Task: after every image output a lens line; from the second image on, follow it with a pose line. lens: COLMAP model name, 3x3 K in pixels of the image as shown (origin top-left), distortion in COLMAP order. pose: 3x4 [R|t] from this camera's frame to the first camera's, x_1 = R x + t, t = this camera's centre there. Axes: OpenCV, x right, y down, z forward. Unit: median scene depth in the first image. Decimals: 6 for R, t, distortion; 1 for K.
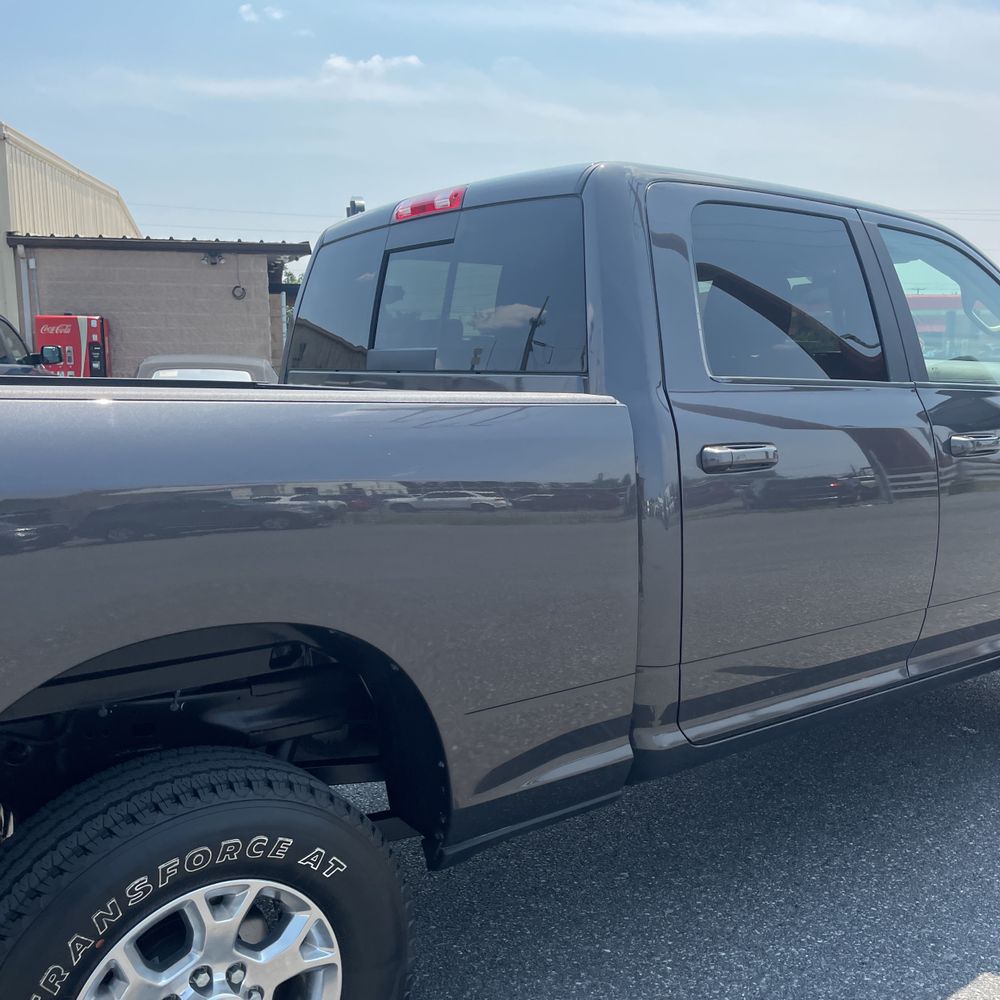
lens RADIAL K [[1023.1, 0, 514.7], [0, 1023.1, 493.9], [0, 0, 1]] dist [0.029549, 0.000000]
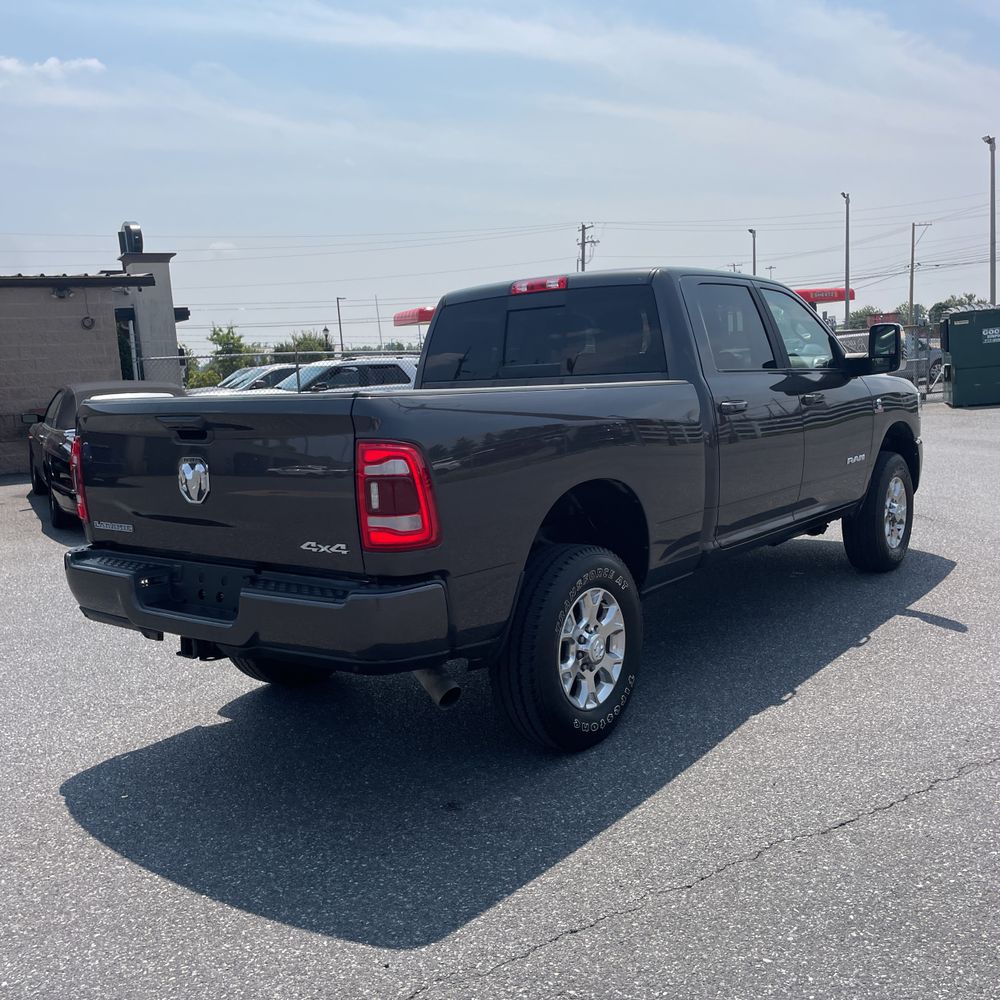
lens RADIAL K [[1023.1, 0, 500.2], [0, 1023.1, 500.1], [0, 0, 1]] dist [0.029549, 0.000000]
pose [[0.967124, -0.083443, 0.240227, -0.968692], [0.083698, 0.996449, 0.009158, 0.120422], [-0.240138, 0.011249, 0.970674, -1.171792]]
